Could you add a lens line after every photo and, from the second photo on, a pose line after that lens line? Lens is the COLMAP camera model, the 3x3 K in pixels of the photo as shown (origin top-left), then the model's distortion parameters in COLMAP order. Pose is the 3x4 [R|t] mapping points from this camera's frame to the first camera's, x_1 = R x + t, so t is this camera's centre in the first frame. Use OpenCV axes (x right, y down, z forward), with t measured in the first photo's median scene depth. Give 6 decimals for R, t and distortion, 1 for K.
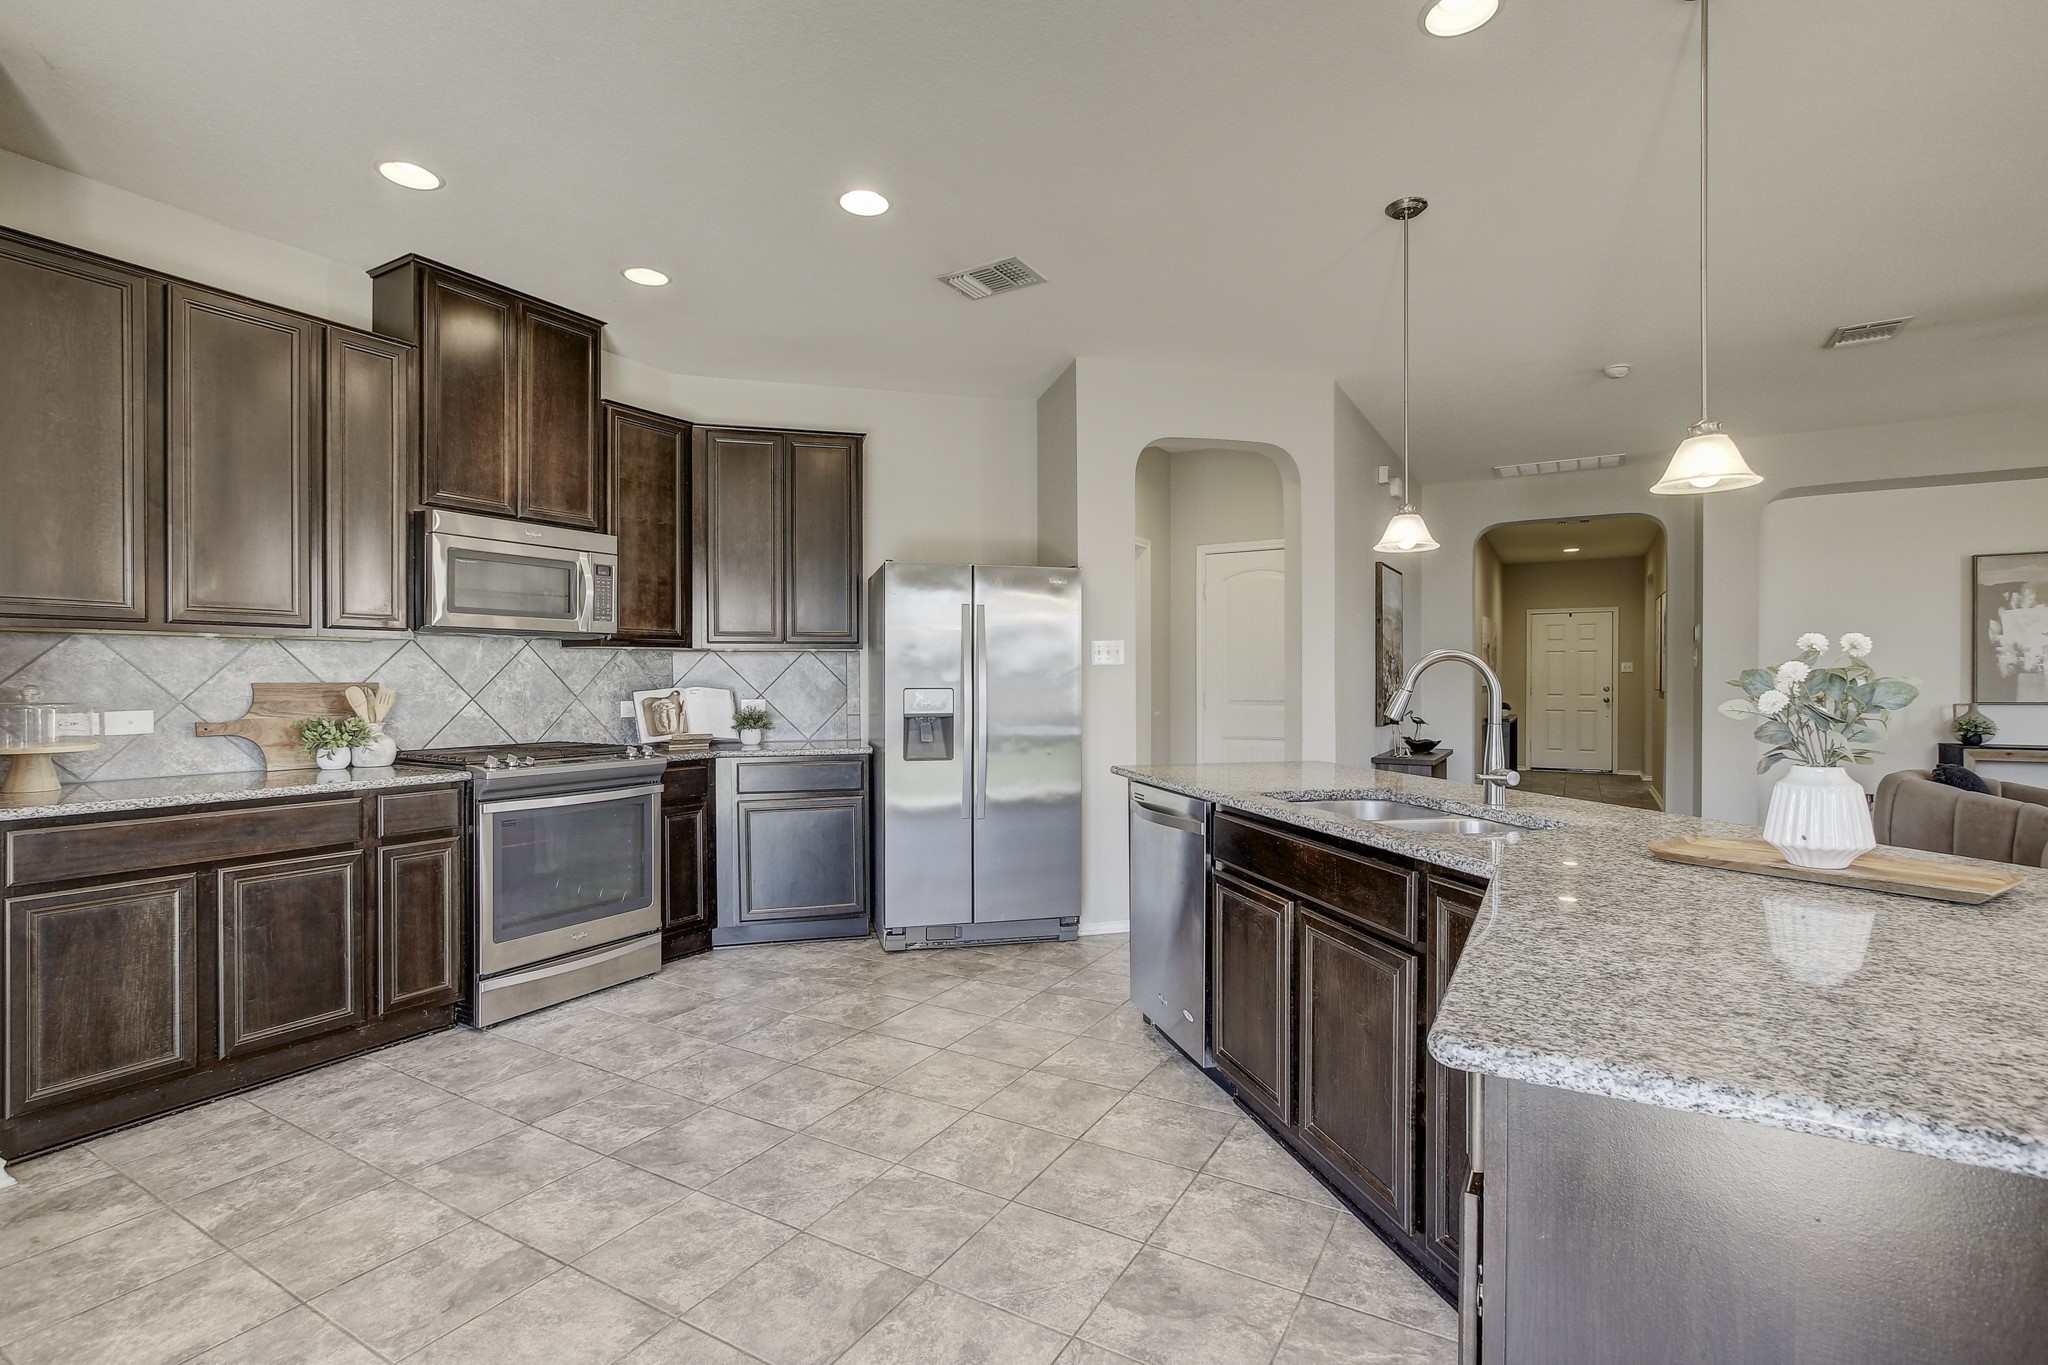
lens RADIAL K [[941.9, 0, 1039.5], [0, 941.9, 680.1], [0, 0, 1]] dist [-0.003321, 0.002327]
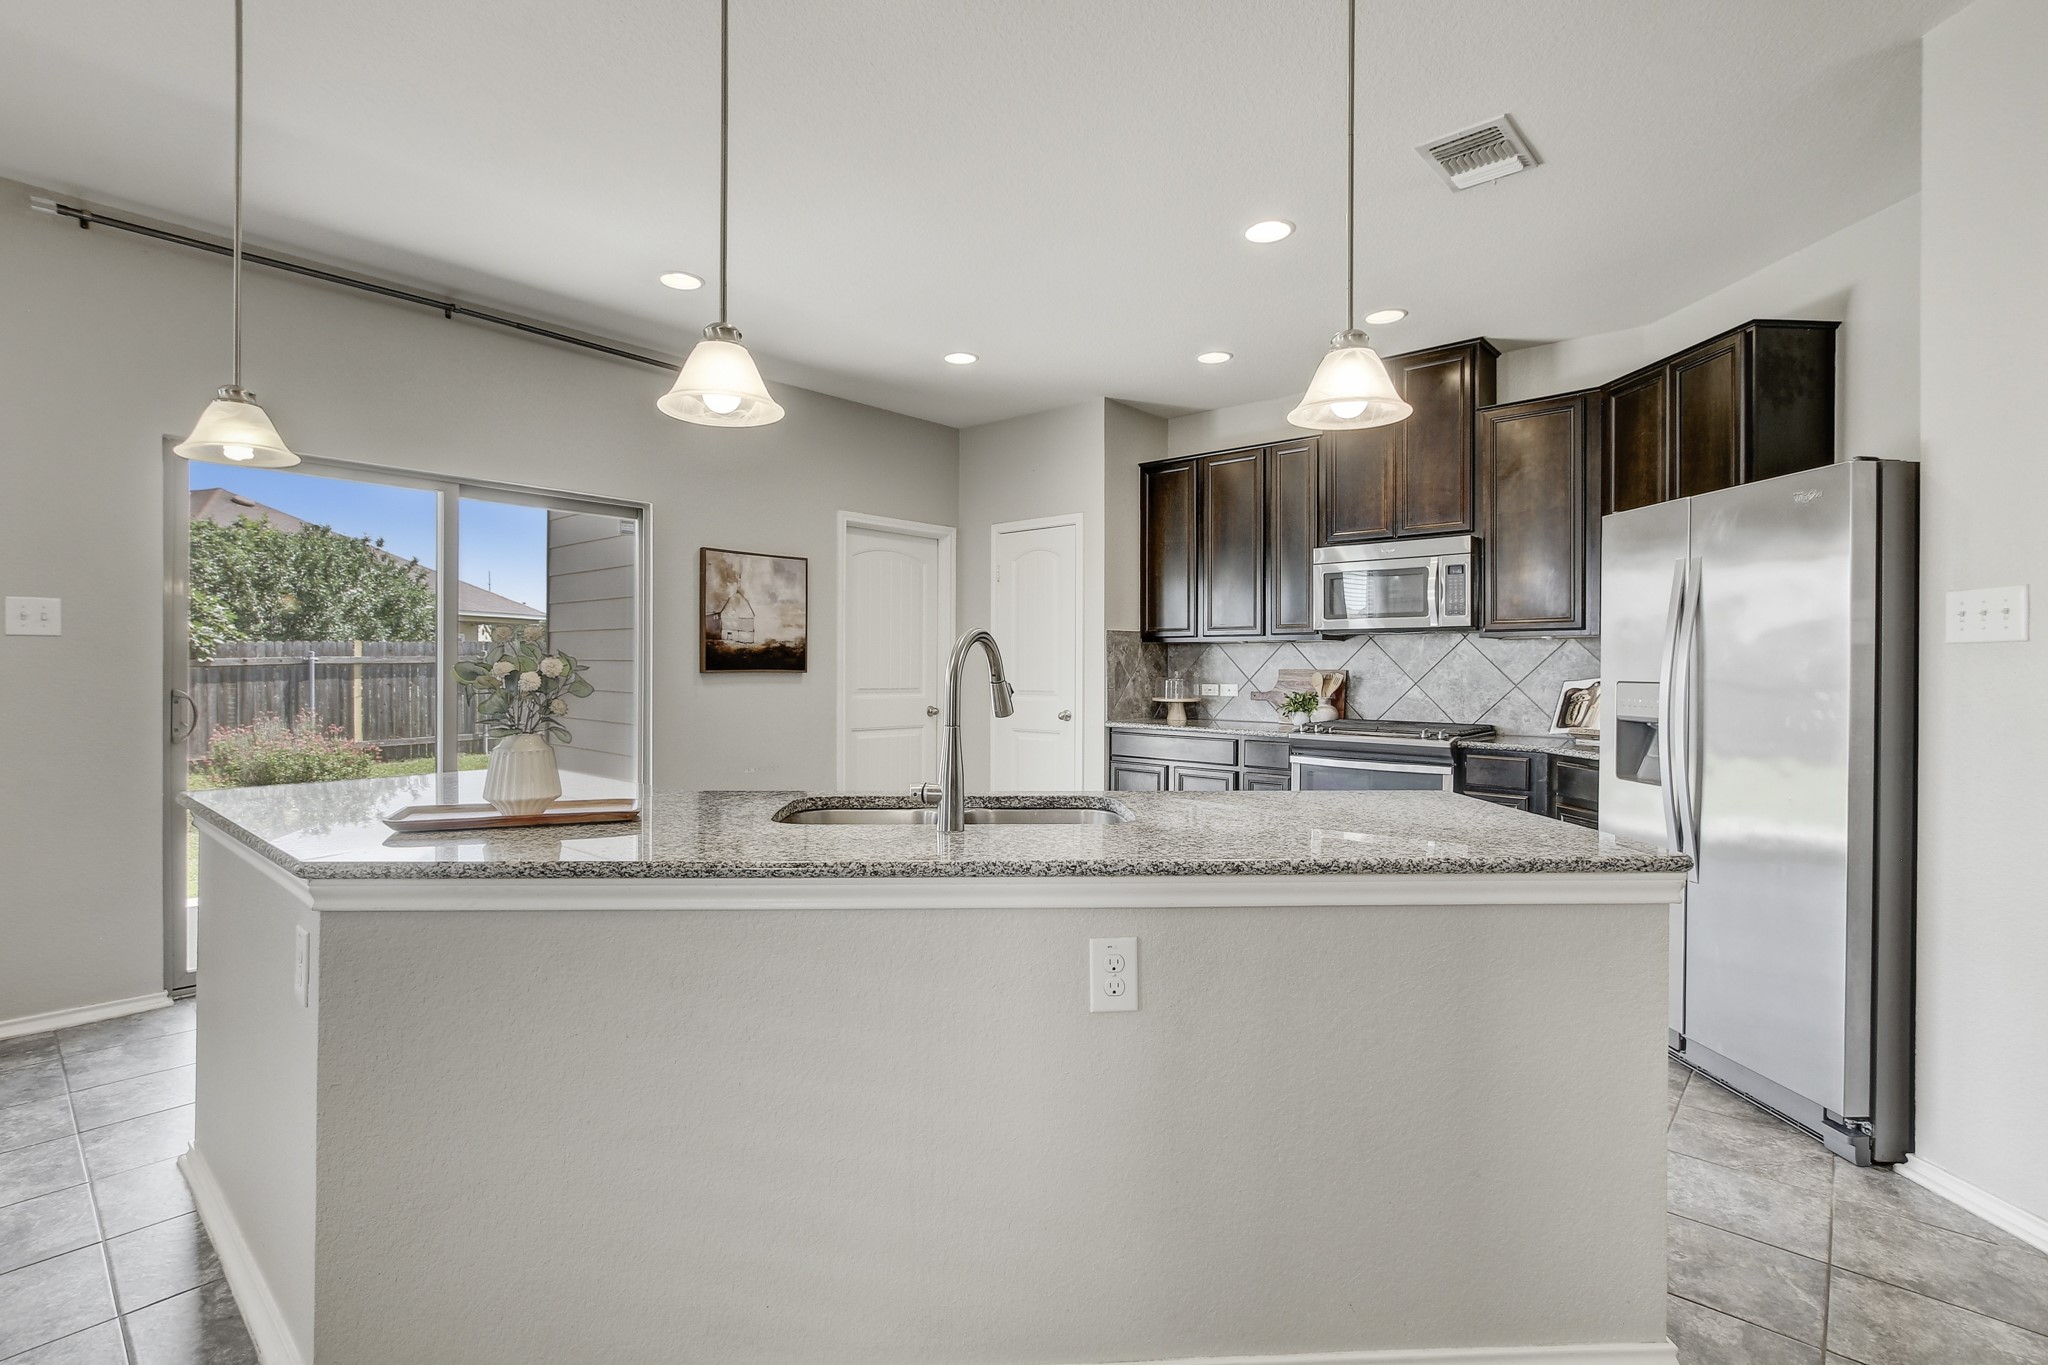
lens RADIAL K [[941.9, 0, 1016.8], [0, 941.9, 666.2], [0, 0, 1]] dist [-0.003321, 0.002327]
pose [[-0.212097, -0.009537, -0.977202, 0.739130], [-0.013828, 0.999882, -0.006757, 0.012420], [0.977151, 0.012080, -0.212203, 0.745824]]
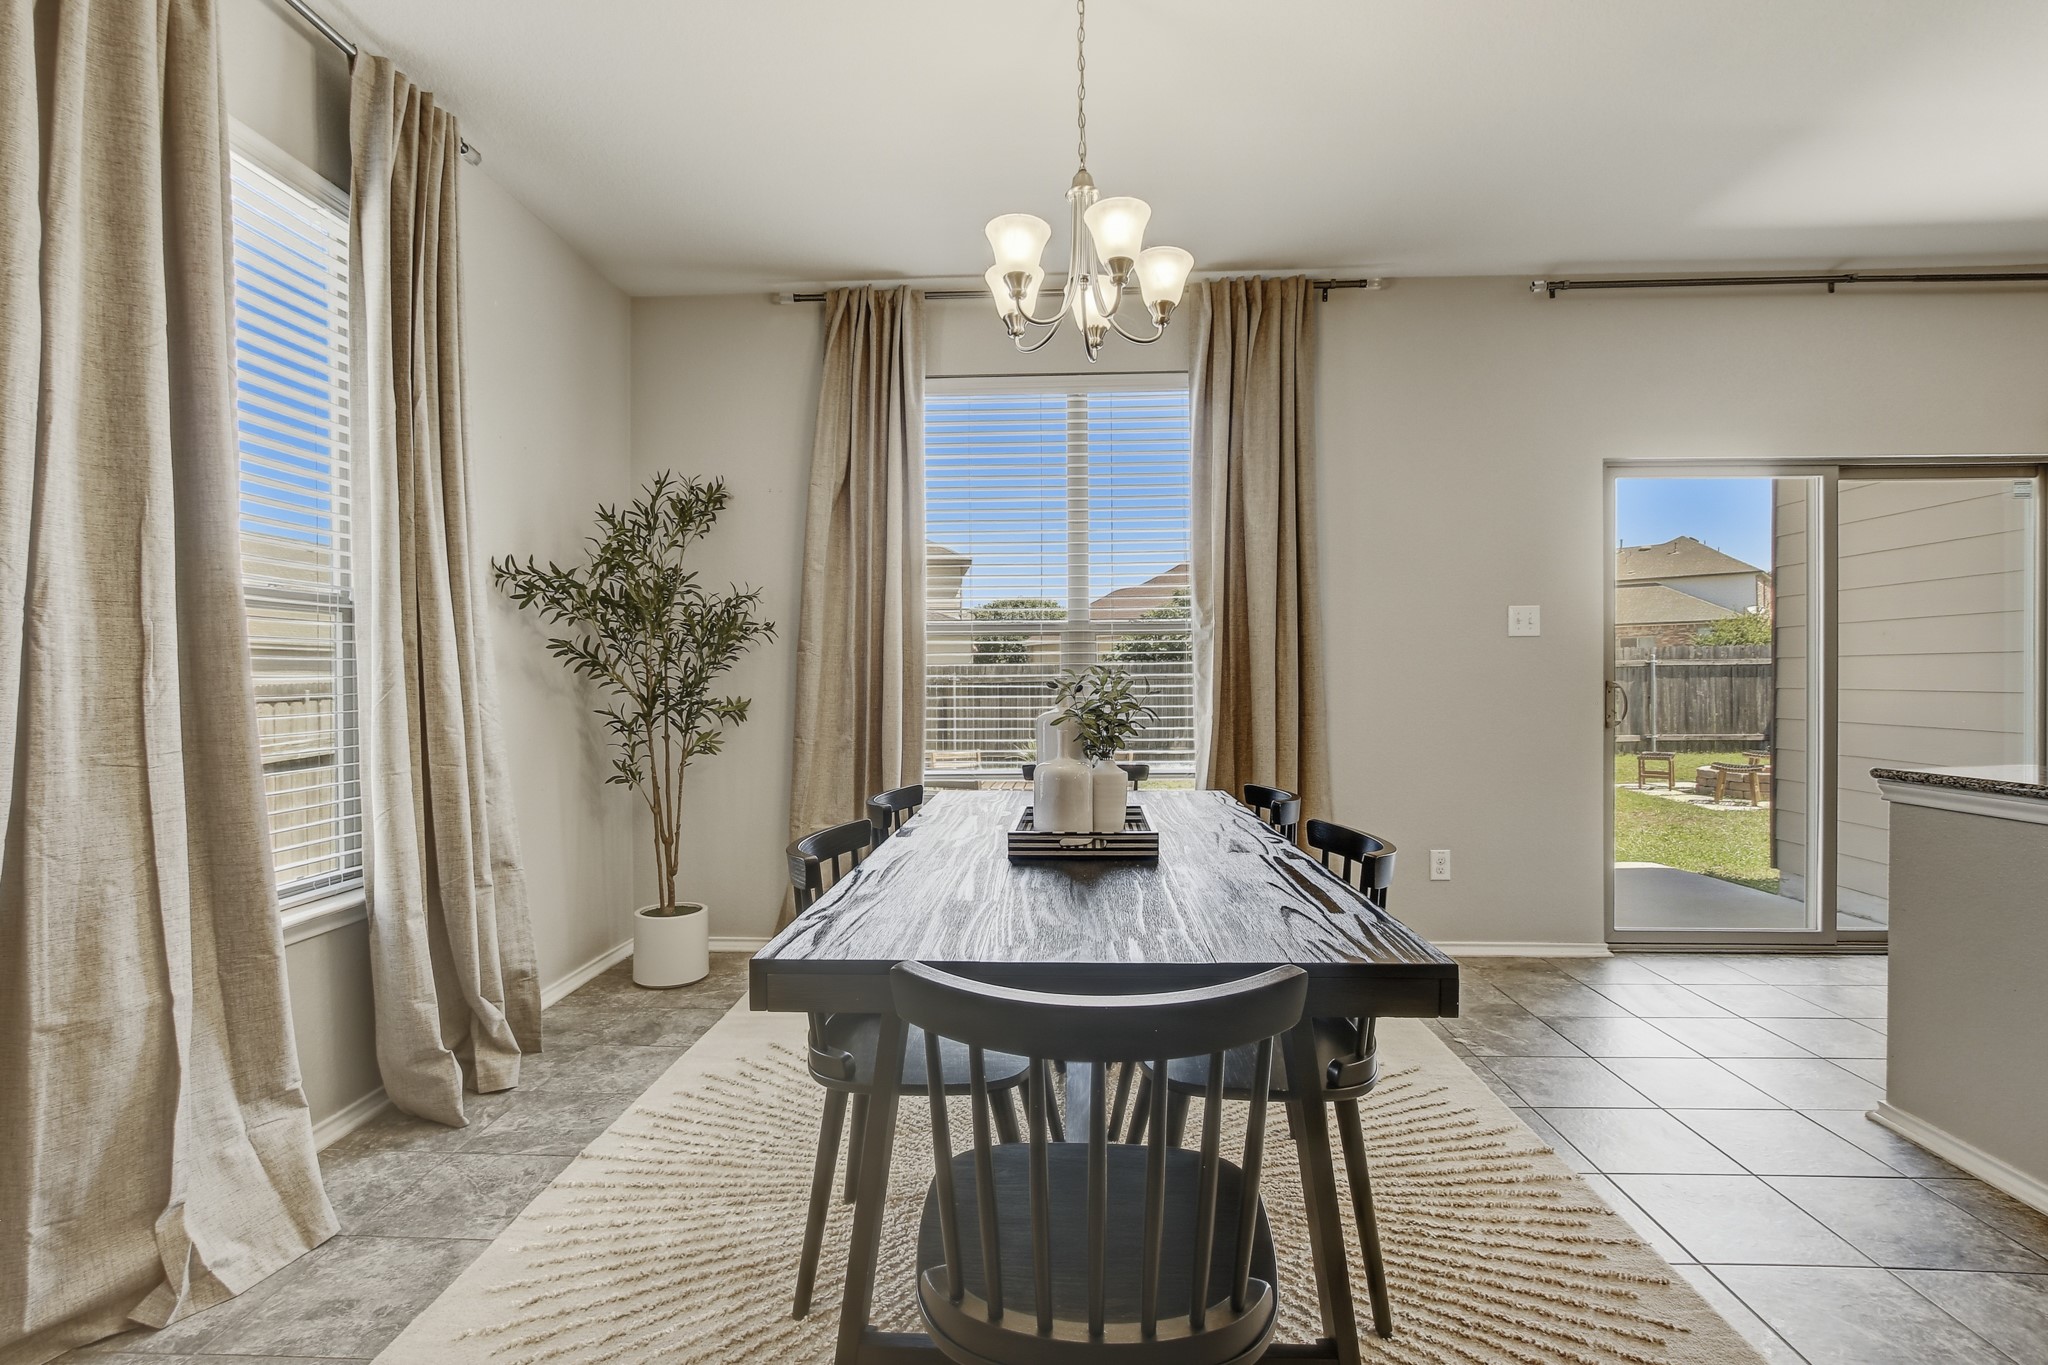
lens RADIAL K [[941.9, 0, 1032.1], [0, 941.9, 675.1], [0, 0, 1]] dist [-0.003321, 0.002327]
pose [[-0.888346, -0.003144, -0.459163, 0.947842], [-0.008885, 0.999907, 0.010343, 0.022618], [0.459088, 0.013268, -0.888292, 0.518567]]
